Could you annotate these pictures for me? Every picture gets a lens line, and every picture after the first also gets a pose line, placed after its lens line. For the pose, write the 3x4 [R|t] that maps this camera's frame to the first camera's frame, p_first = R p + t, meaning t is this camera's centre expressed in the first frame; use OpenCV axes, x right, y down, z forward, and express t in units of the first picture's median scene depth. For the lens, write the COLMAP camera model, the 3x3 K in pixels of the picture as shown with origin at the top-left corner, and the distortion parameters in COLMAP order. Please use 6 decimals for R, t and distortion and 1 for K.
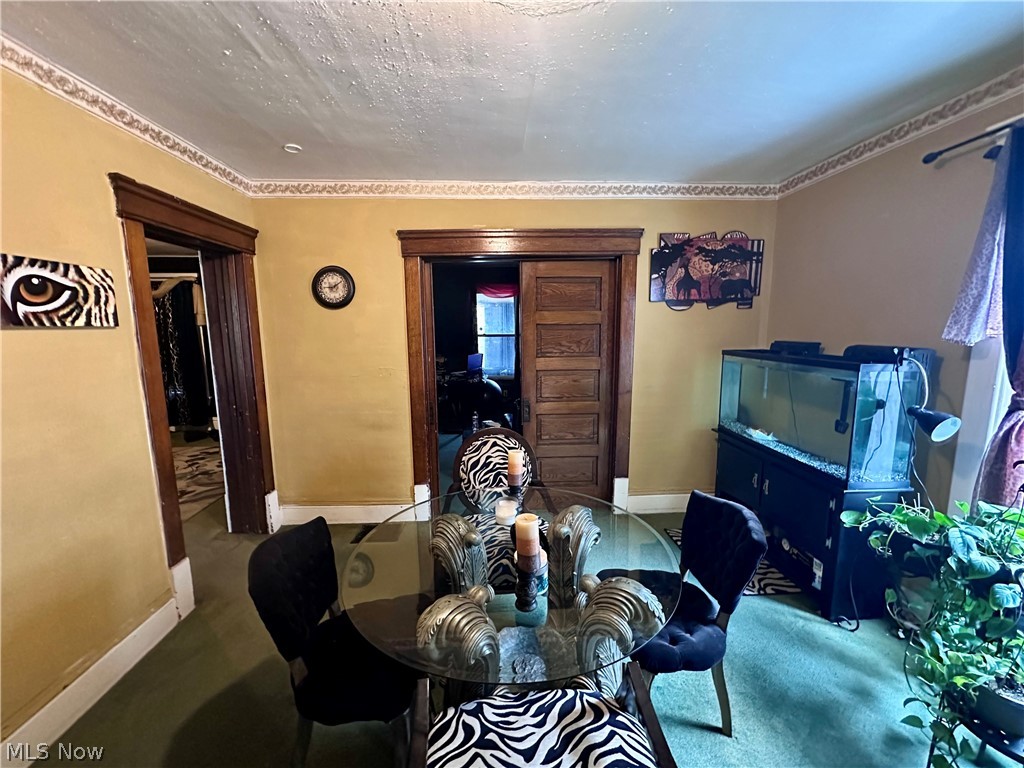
lens RADIAL K [[411.7, 0, 509.0], [0, 411.7, 385.8], [0, 0, 1]] dist [-0.001176, -0.000110]
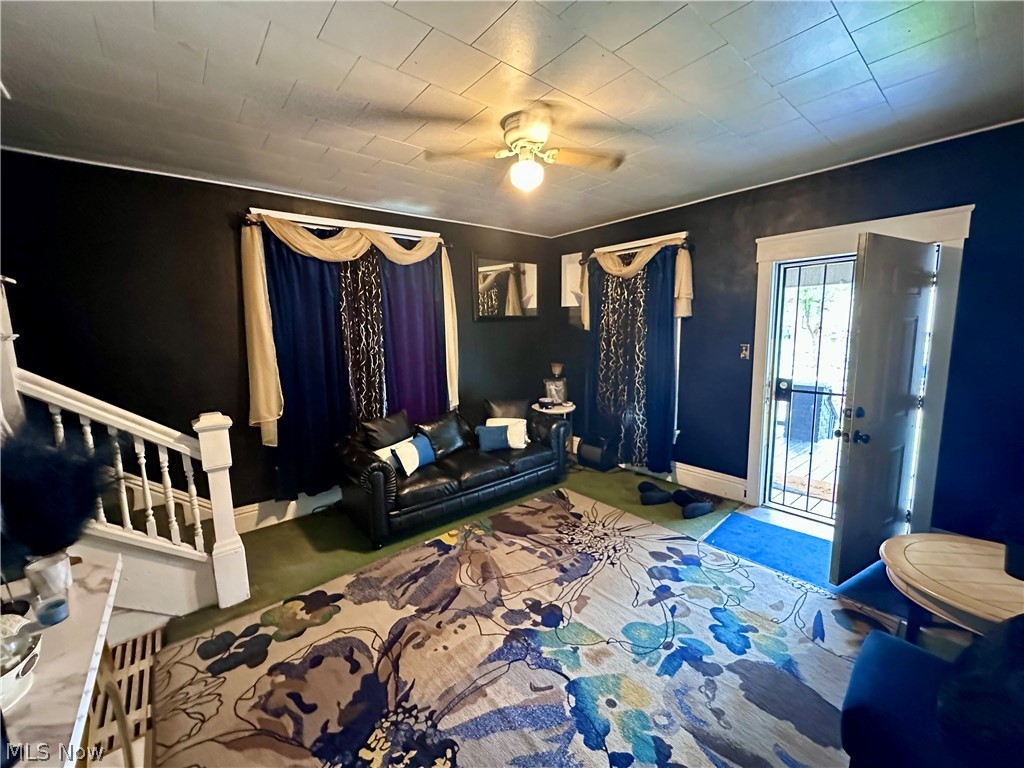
lens RADIAL K [[411.7, 0, 512.2], [0, 411.7, 382.7], [0, 0, 1]] dist [-0.001176, -0.000110]
pose [[0.604127, 0.100647, -0.790507, -0.412866], [-0.095375, 0.993994, 0.053666, -0.058814], [0.791160, 0.042974, 0.610097, 0.437424]]
